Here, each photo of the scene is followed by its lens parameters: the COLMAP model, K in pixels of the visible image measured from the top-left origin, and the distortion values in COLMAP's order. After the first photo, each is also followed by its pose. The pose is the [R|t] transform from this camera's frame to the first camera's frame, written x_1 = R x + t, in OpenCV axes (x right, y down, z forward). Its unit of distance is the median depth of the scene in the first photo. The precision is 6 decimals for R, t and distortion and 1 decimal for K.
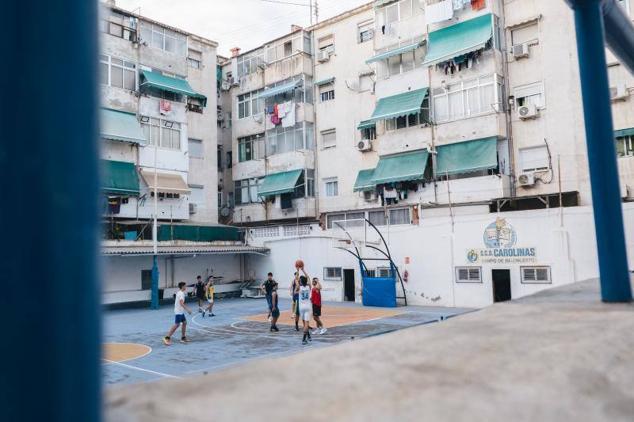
lens RADIAL K [[536.1, 0, 308.5], [0, 536.1, 210.8], [0, 0, 1]] dist [-0.011438, -0.001245]
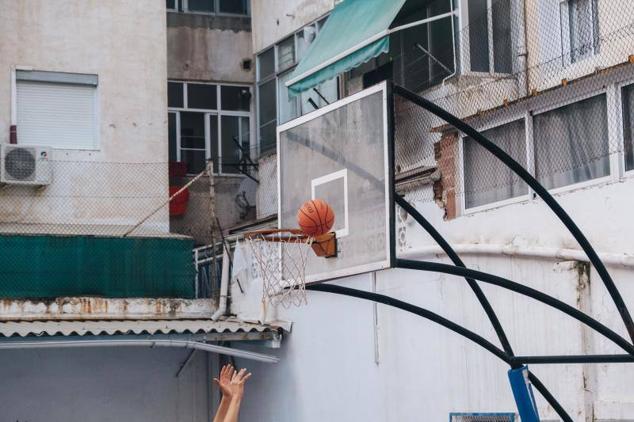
lens RADIAL K [[1568.7, 0, 317.0], [0, 1568.7, 211.0], [0, 0, 1]] dist [0.033896, 0.472201]
pose [[0.918916, -0.049637, -0.391318, 0.201307], [0.038438, 0.998598, -0.036405, 0.051717], [0.392577, 0.018412, 0.919535, 0.465806]]
